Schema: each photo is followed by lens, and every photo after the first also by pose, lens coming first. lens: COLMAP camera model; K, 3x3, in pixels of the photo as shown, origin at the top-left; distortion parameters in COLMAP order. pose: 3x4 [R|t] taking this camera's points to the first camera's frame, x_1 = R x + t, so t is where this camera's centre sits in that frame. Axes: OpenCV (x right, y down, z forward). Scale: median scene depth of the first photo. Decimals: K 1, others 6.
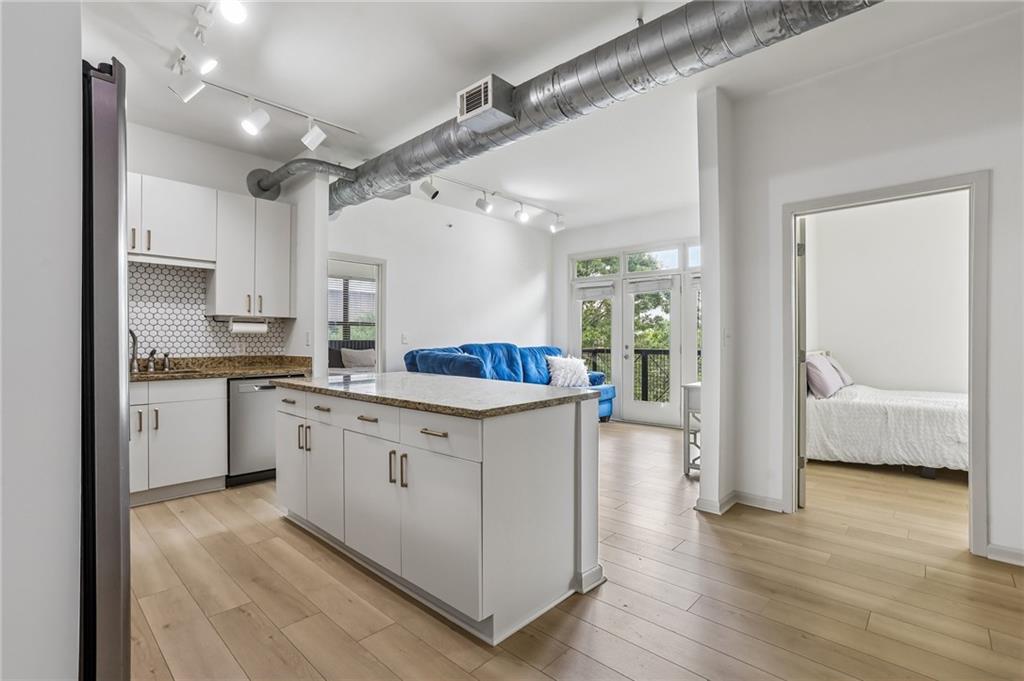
lens RADIAL K [[472.8, 0, 505.0], [0, 472.8, 337.9], [0, 0, 1]] dist [-0.059369, 0.015230]
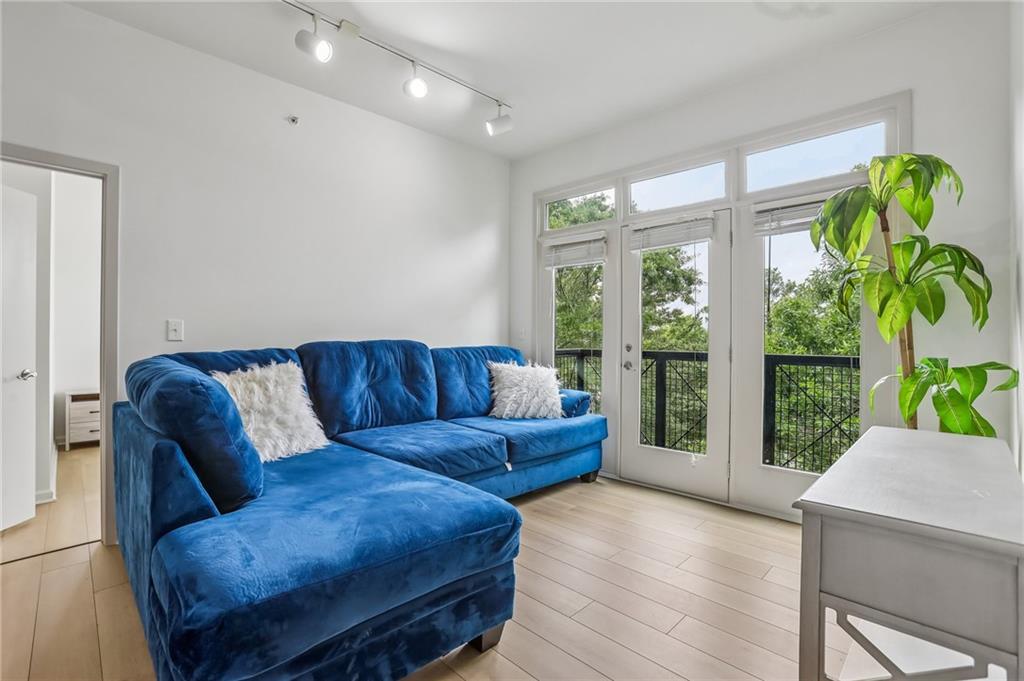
lens RADIAL K [[472.8, 0, 518.5], [0, 472.8, 335.7], [0, 0, 1]] dist [-0.059369, 0.015230]
pose [[0.999977, 0.001850, -0.006500, 0.129106], [-0.001831, 0.999994, 0.003023, 0.003430], [0.006506, -0.003011, 0.999974, 0.431111]]
